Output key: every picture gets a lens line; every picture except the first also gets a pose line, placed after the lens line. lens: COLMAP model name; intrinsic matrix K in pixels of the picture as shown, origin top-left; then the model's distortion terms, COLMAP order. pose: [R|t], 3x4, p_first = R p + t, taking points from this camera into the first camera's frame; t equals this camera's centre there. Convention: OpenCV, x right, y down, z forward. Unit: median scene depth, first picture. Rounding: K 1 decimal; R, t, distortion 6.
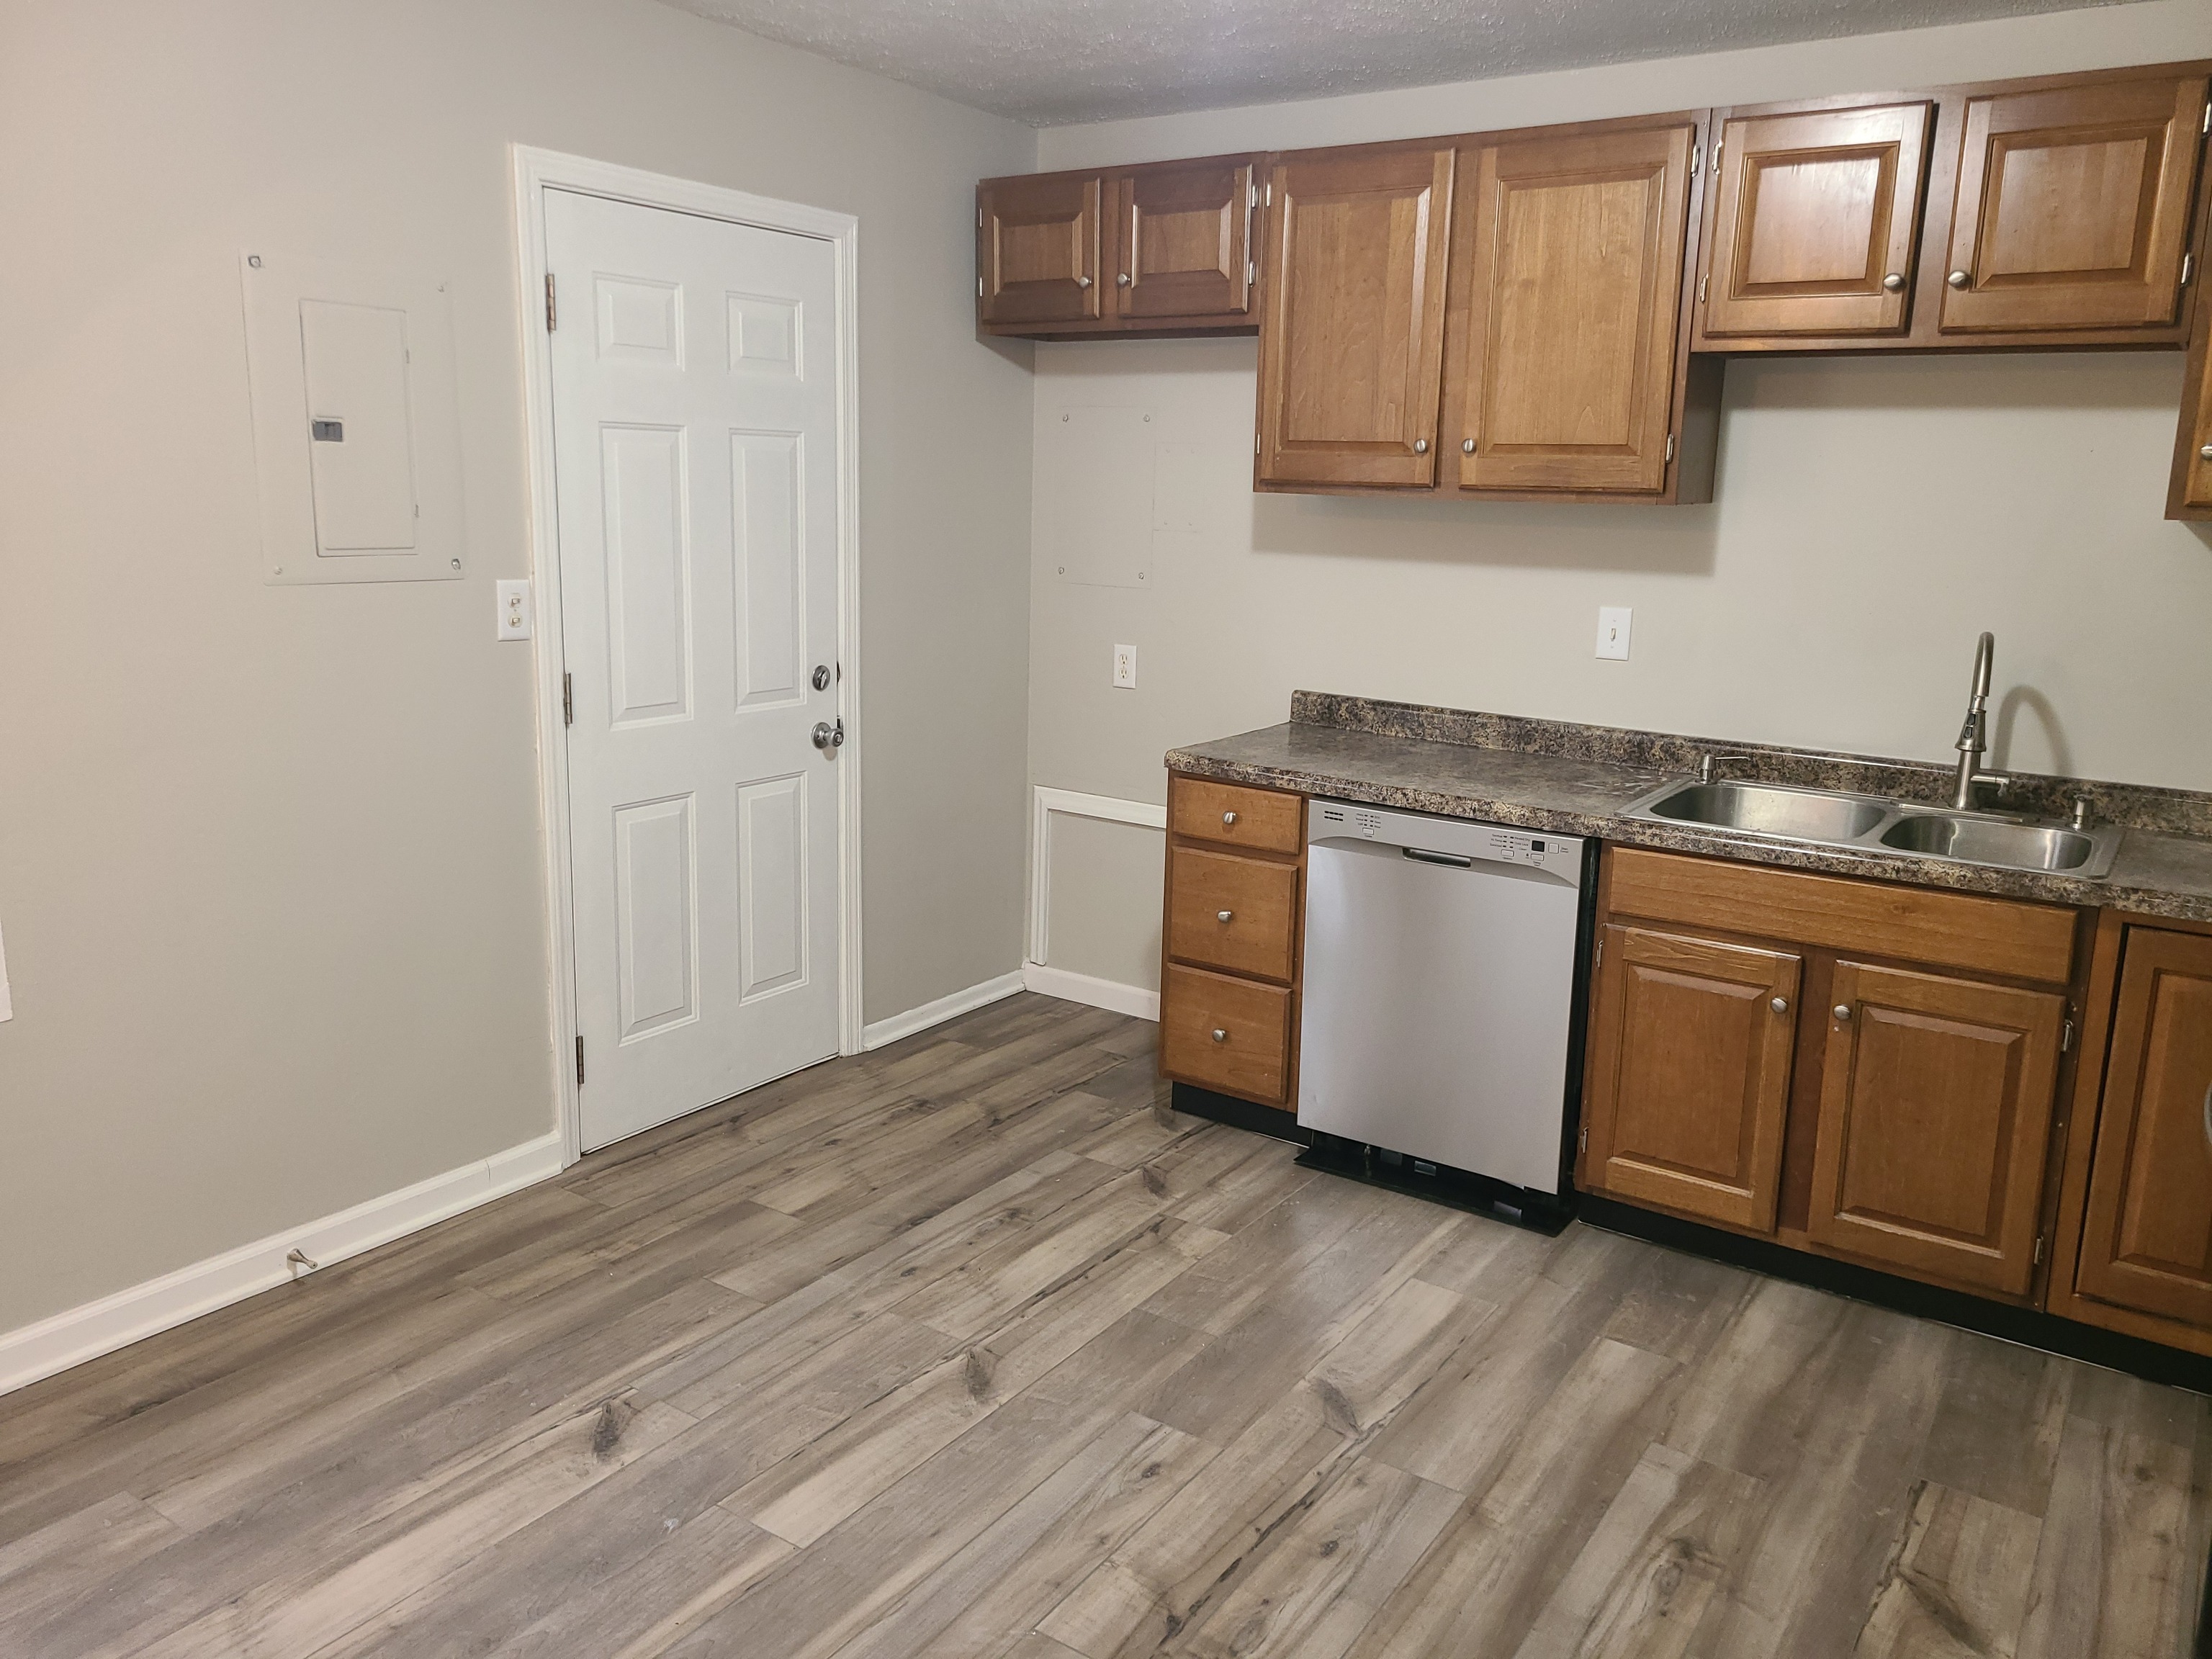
lens RADIAL K [[1656.5, 0, 1140.5], [0, 1656.5, 788.3], [0, 0, 1]] dist [0.063038, -0.046902]
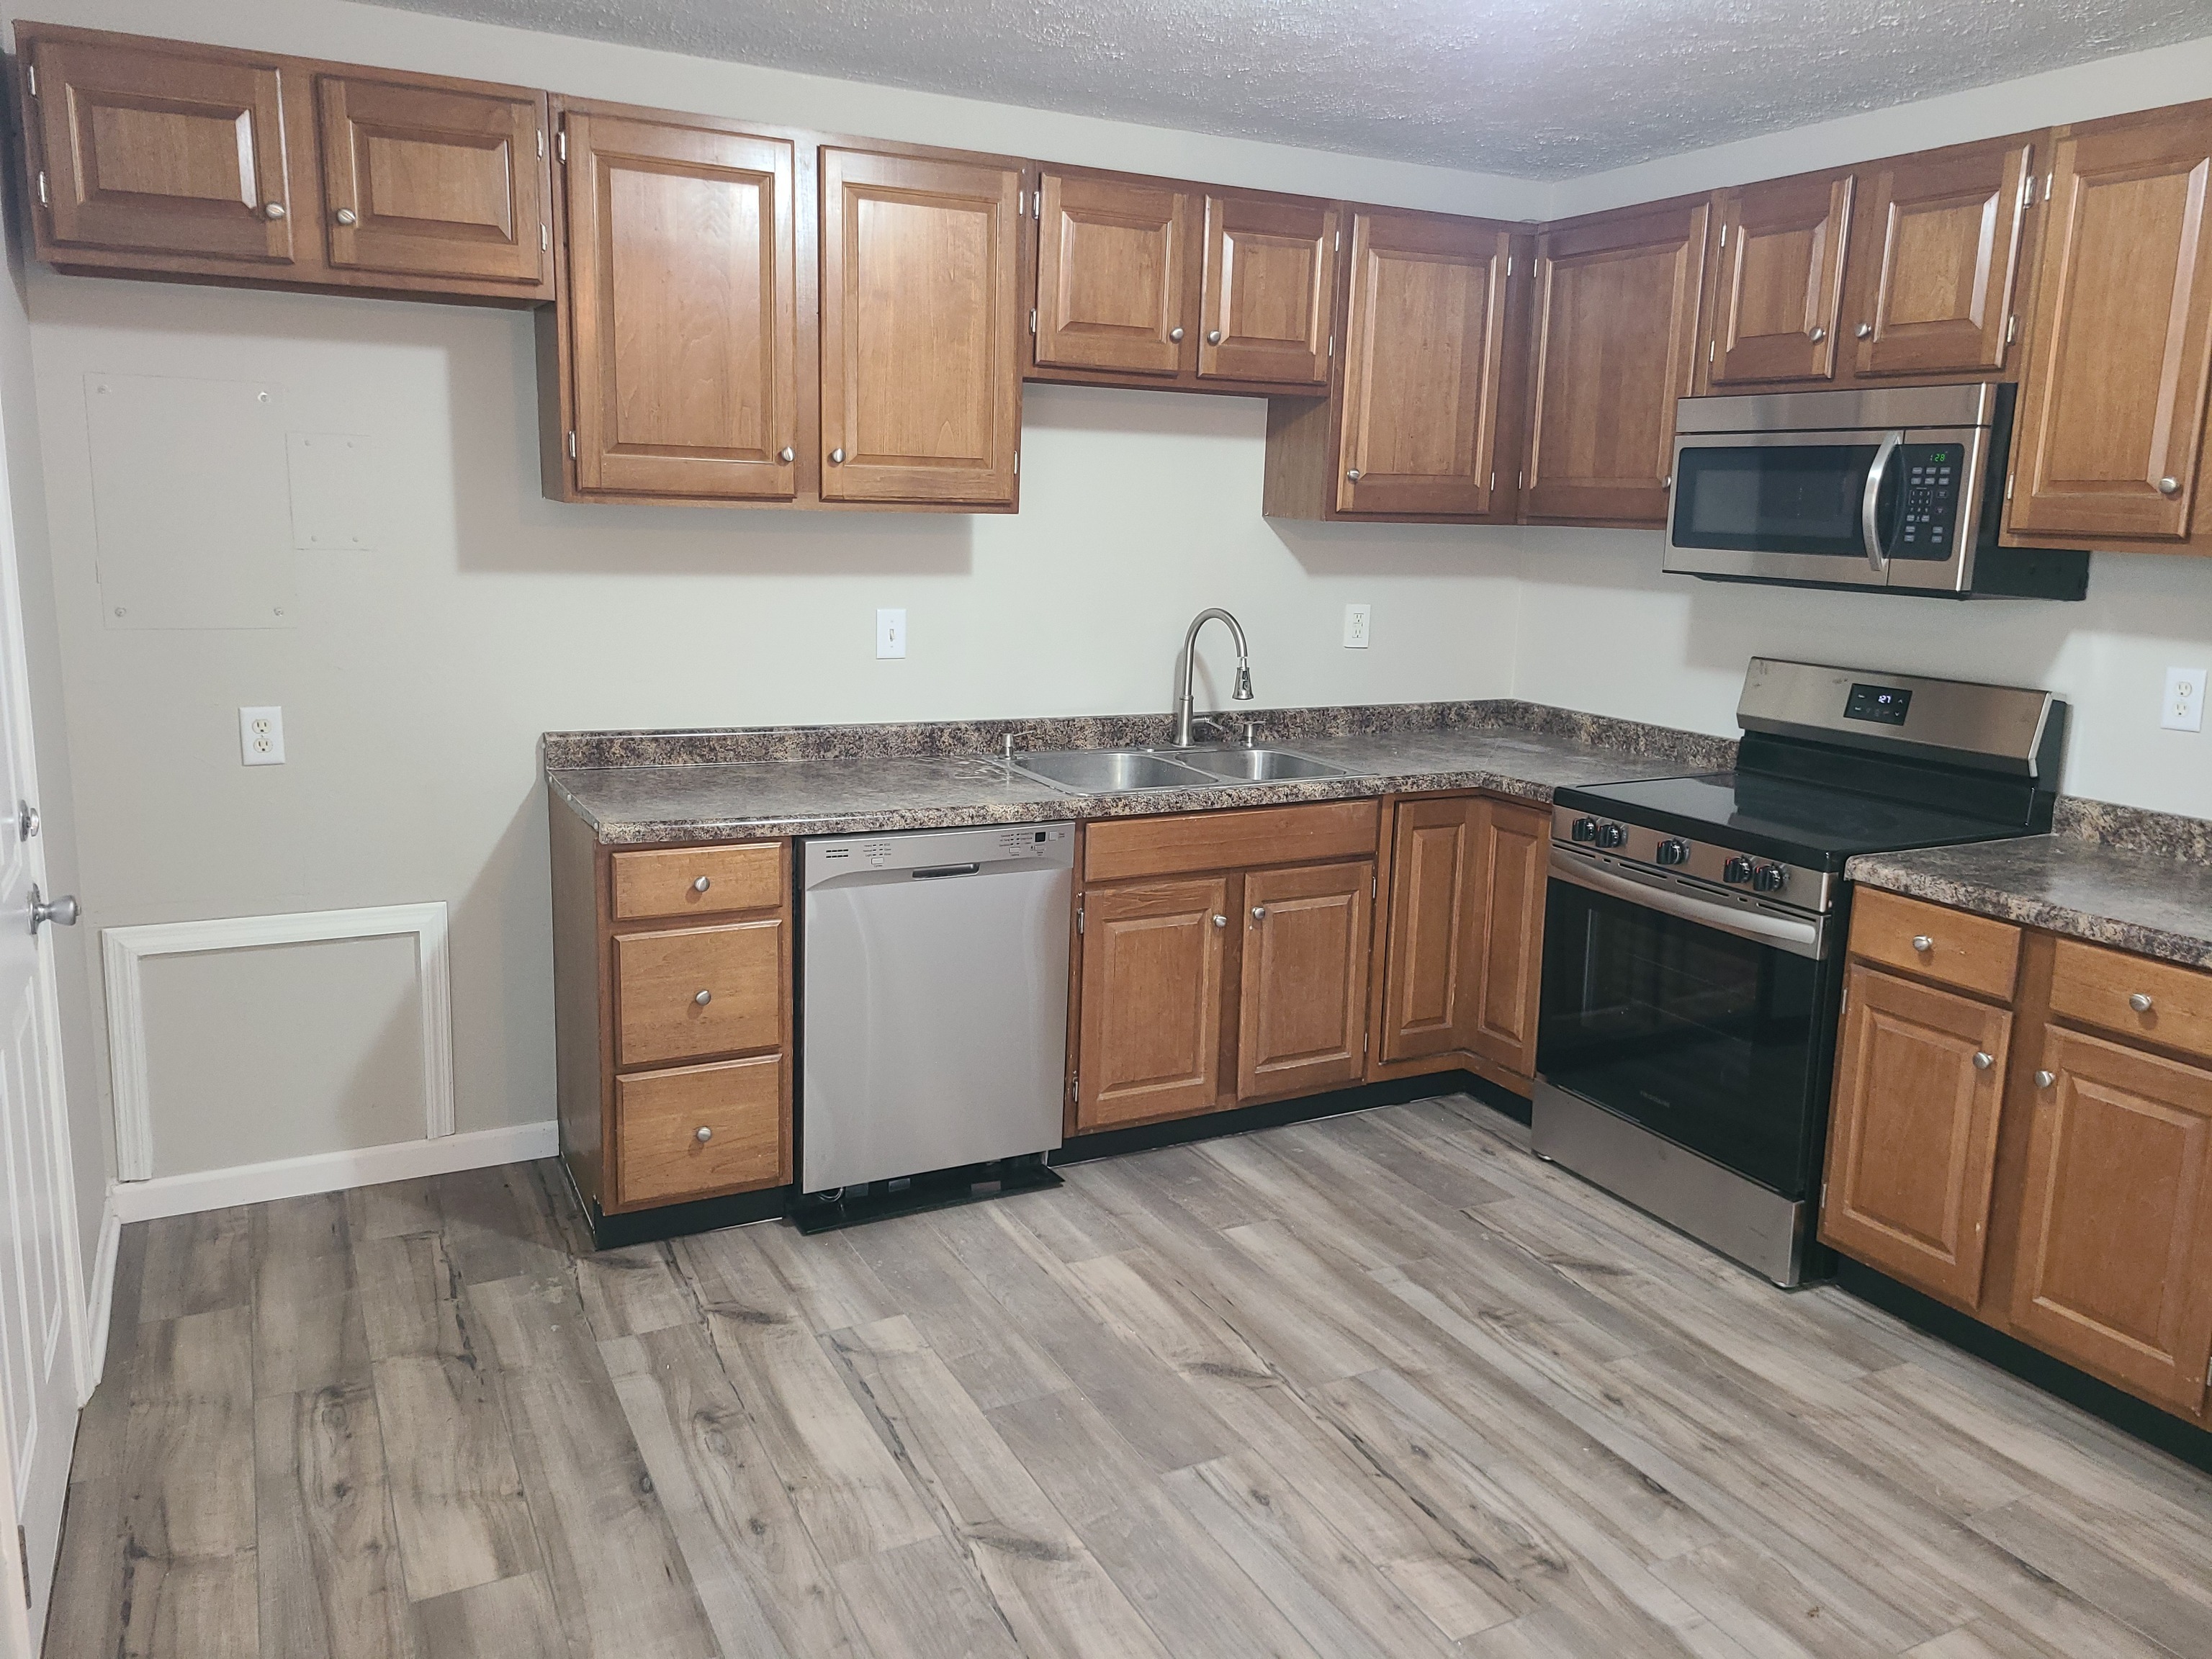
lens RADIAL K [[1638.2, 0, 1120.7], [0, 1638.2, 796.8], [0, 0, 1]] dist [0.057321, -0.044471]
pose [[0.481071, -0.174377, 0.859164, -0.618116], [0.146779, 0.982206, 0.117164, -0.103303], [-0.864307, 0.069744, 0.498106, 0.412912]]
